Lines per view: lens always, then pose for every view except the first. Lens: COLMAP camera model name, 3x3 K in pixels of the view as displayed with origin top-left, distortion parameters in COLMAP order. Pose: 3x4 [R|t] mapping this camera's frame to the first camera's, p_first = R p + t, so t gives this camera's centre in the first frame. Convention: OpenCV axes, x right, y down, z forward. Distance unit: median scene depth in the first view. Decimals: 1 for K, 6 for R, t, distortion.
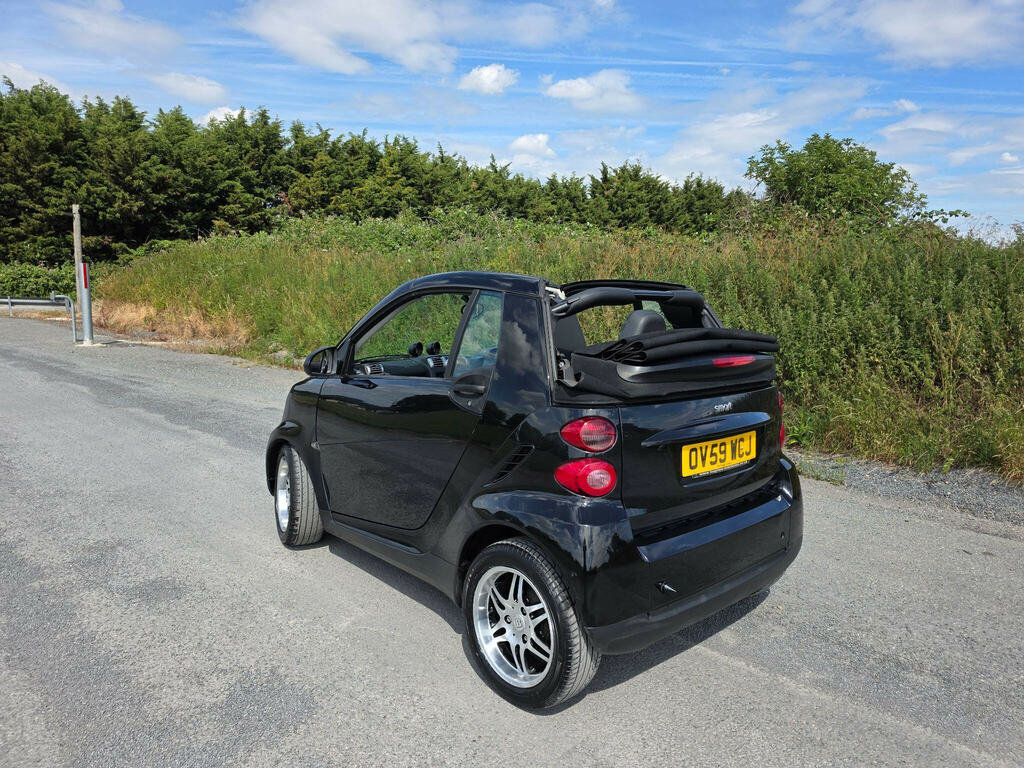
lens RADIAL K [[693.2, 0, 513.8], [0, 693.2, 384.0], [0, 0, 1]] dist [0.061622, -0.054220]
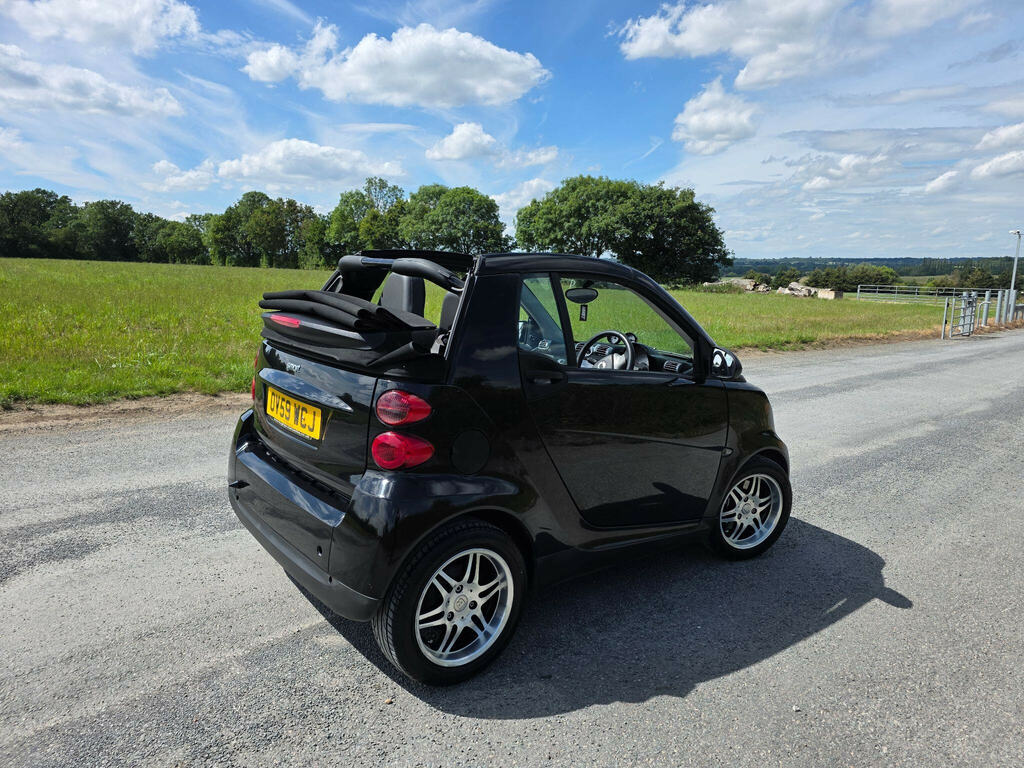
lens RADIAL K [[695.5, 0, 511.6], [0, 695.5, 388.2], [0, 0, 1]] dist [0.046498, -0.051477]
pose [[-0.063043, 0.129552, -0.989566, 0.244398], [-0.182931, 0.973240, 0.139069, -0.025853], [0.981102, 0.189790, -0.037657, 0.256384]]
